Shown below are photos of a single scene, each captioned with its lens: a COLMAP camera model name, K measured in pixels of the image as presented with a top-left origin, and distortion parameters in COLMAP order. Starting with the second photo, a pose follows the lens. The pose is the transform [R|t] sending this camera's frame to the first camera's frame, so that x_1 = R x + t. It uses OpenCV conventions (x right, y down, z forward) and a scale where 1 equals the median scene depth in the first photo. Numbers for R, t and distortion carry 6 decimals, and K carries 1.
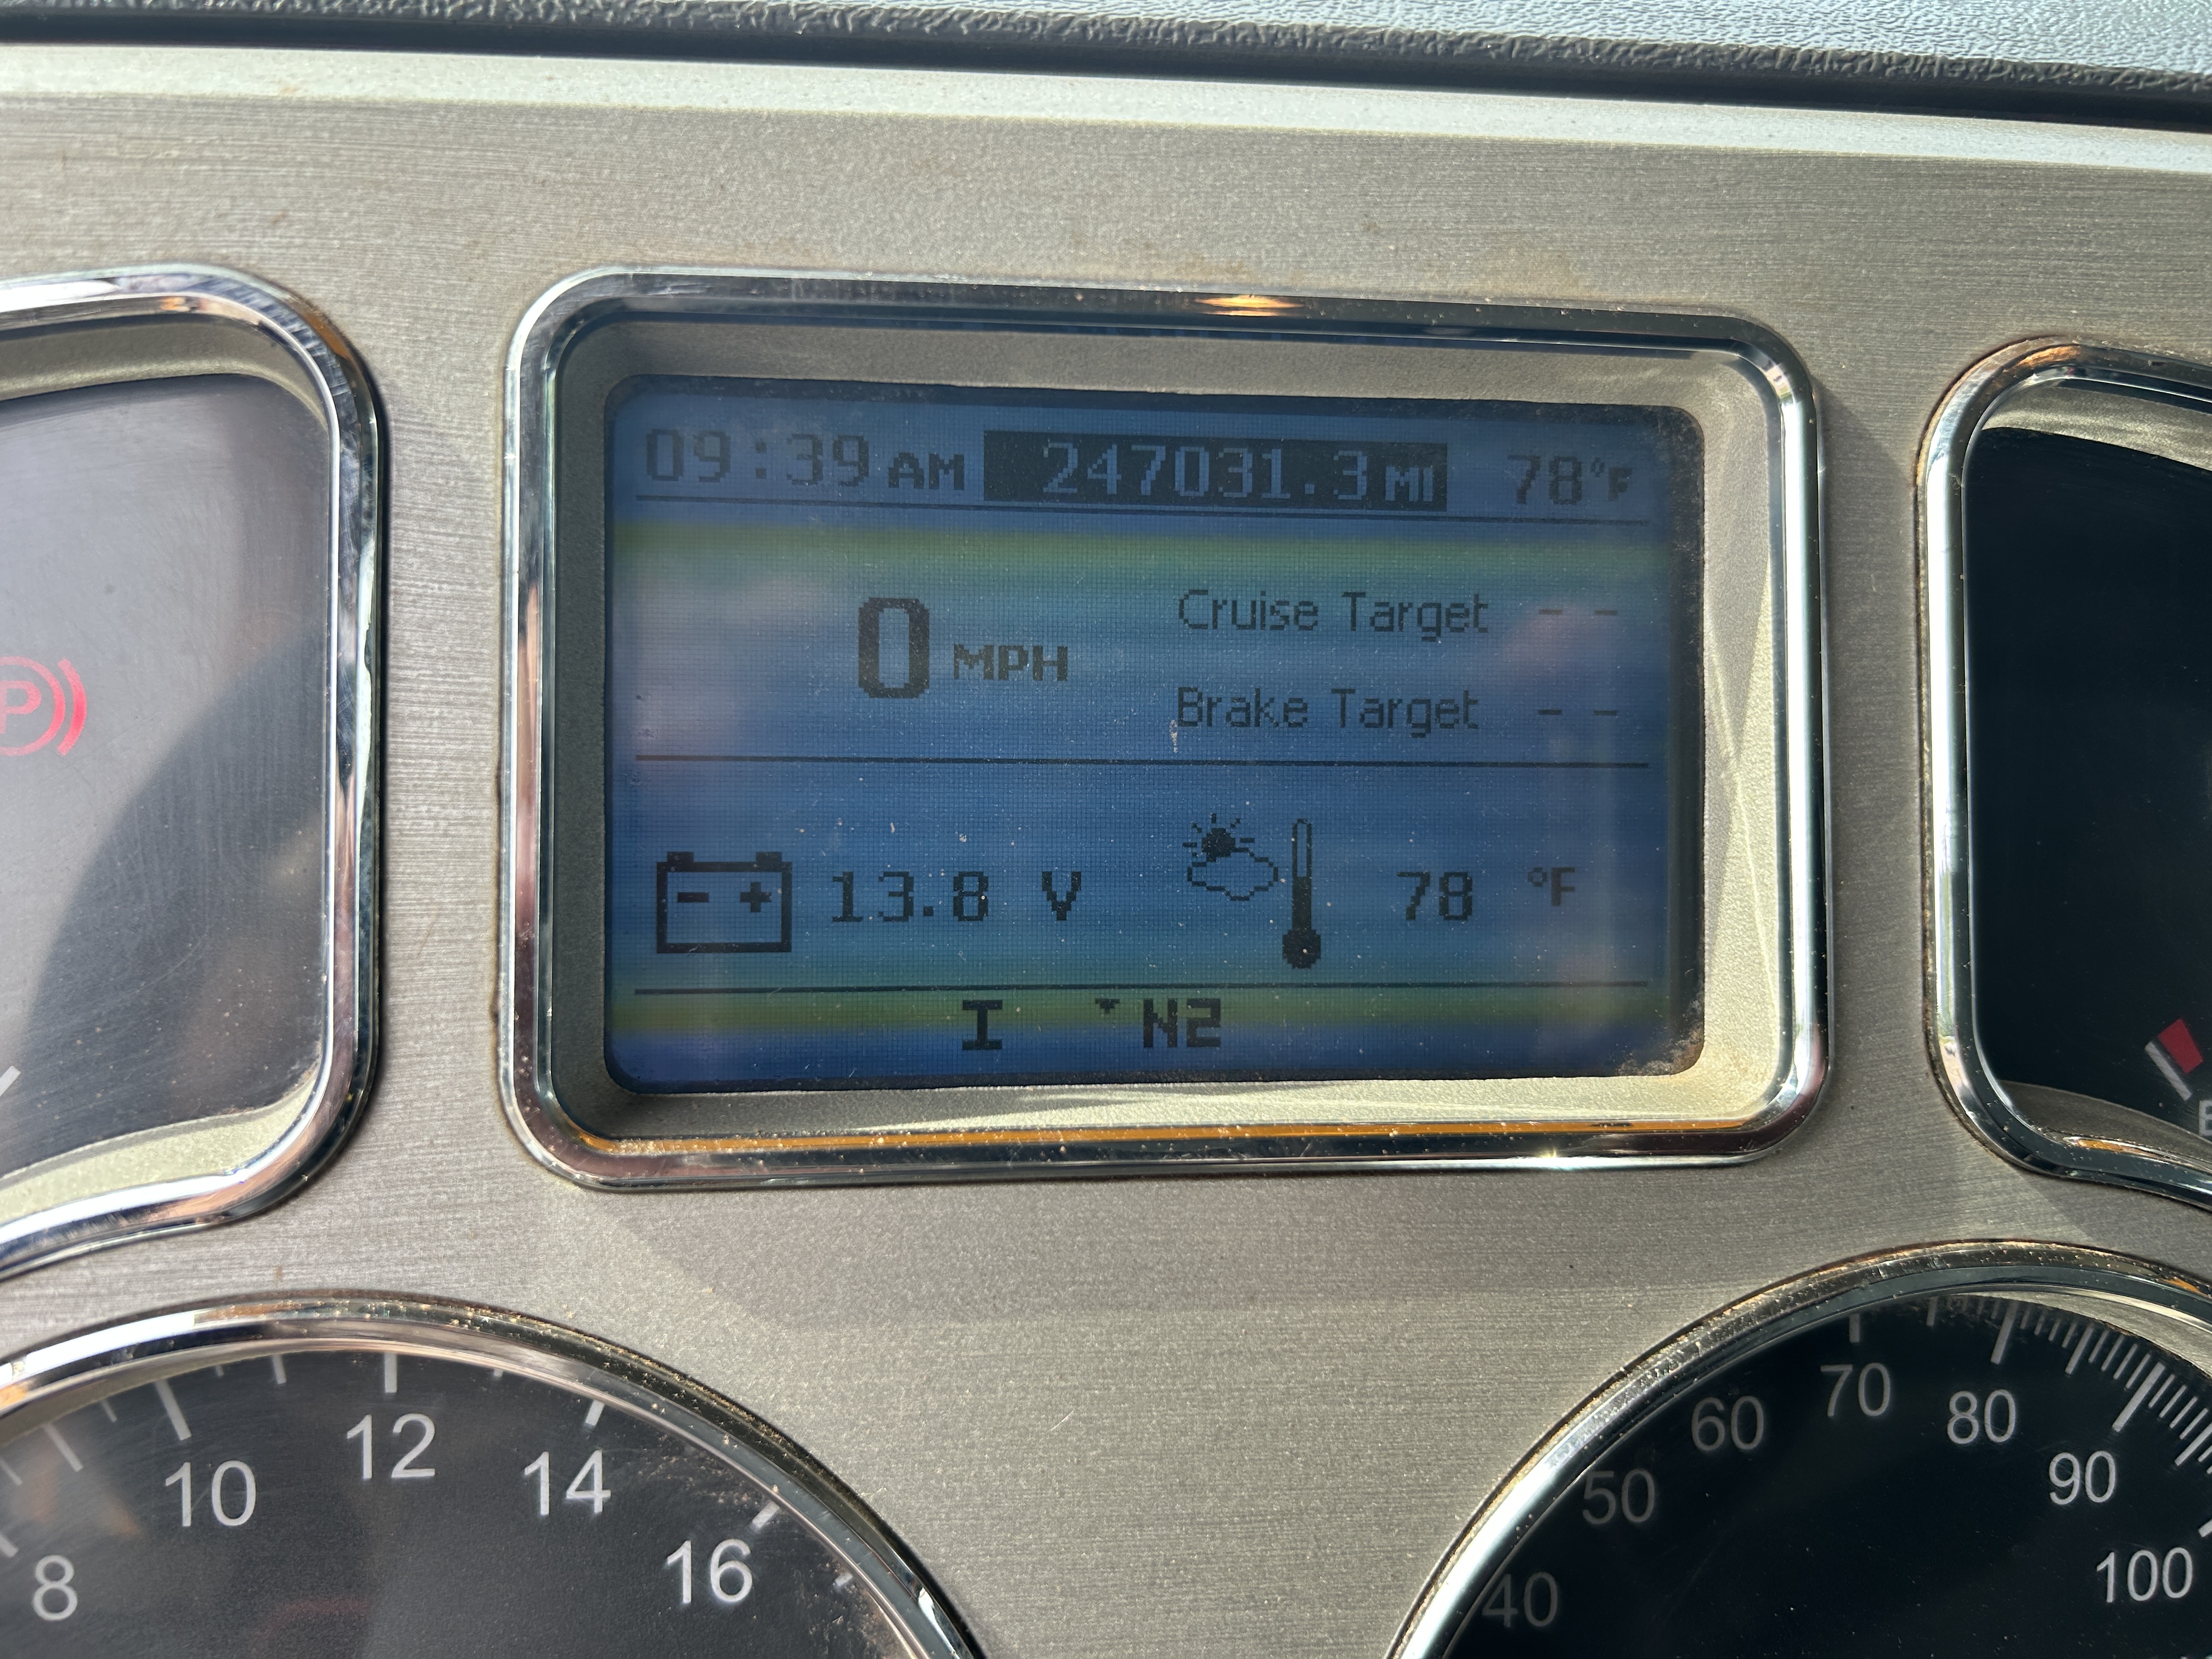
lens RADIAL K [[1679.8, 0, 1106.0], [0, 1679.8, 829.5], [0, 0, 1]] dist [0.099499, -0.171878]
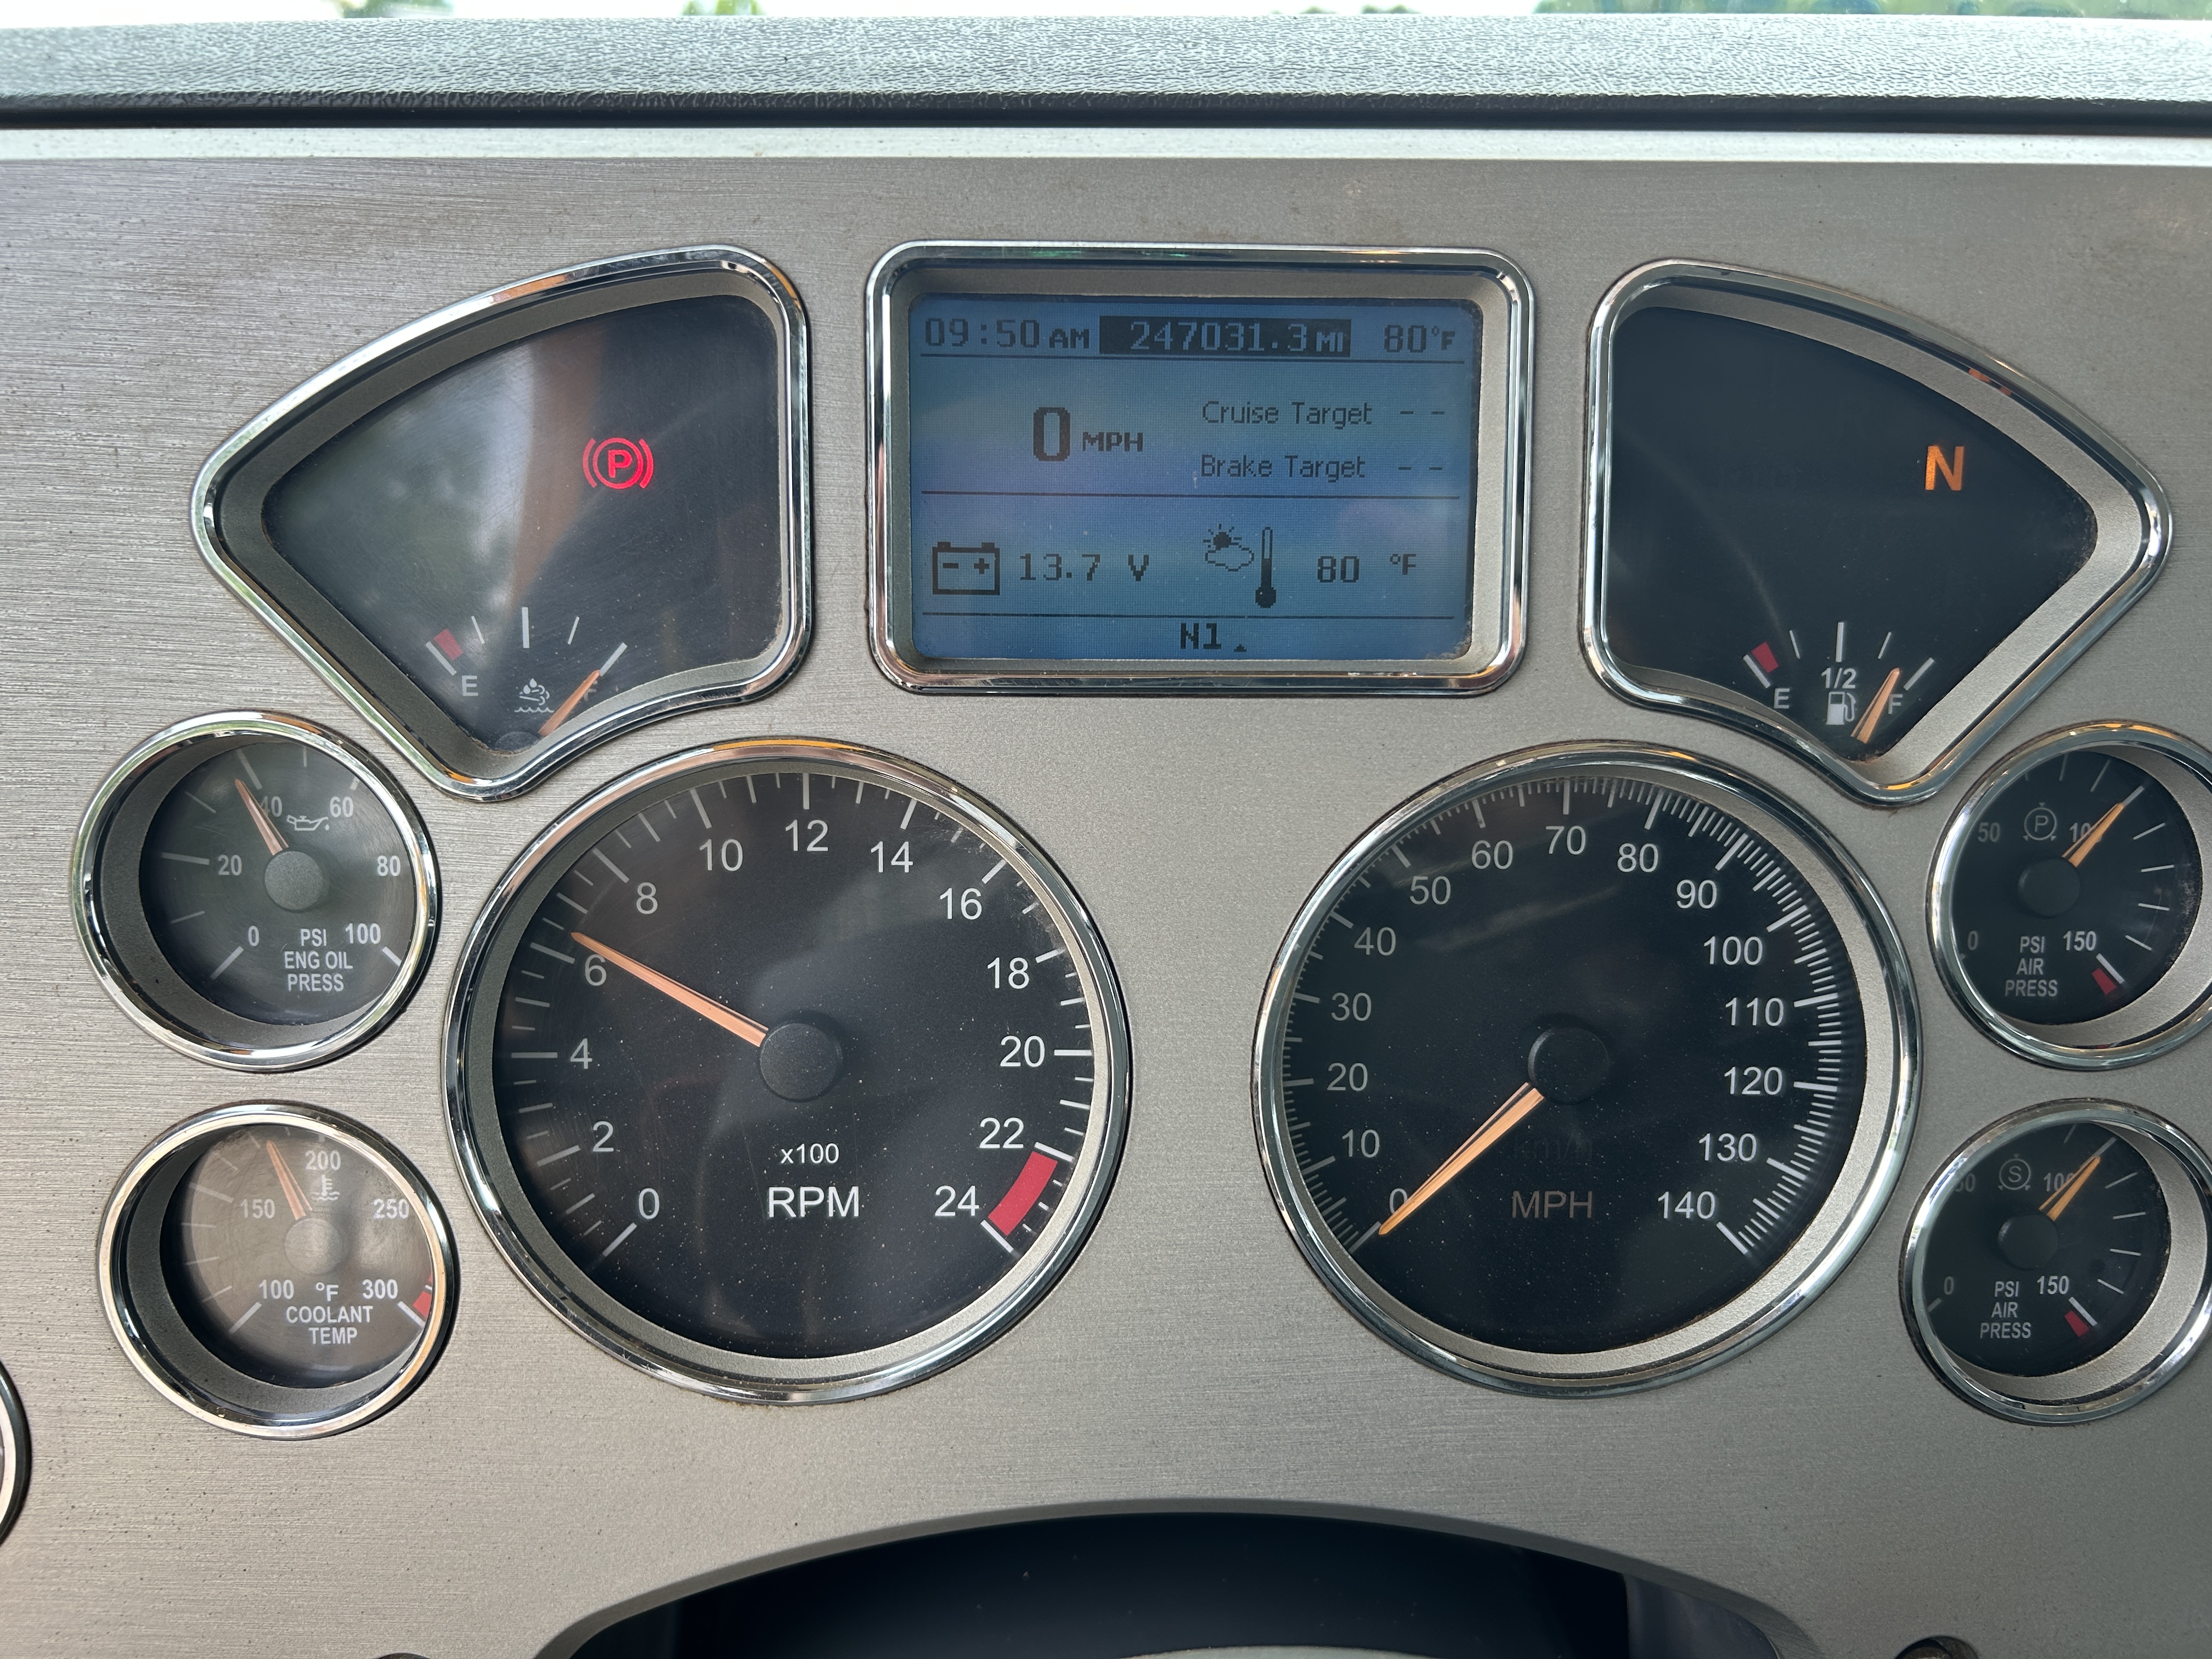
lens RADIAL K [[1719.1, 0, 1106.0], [0, 1719.1, 829.5], [0, 0, 1]] dist [0.168892, -0.571324]
pose [[0.995573, 0.017248, -0.092397, 0.122988], [-0.007545, 0.994512, 0.104351, 0.131294], [0.093690, -0.103192, 0.990239, -0.974226]]
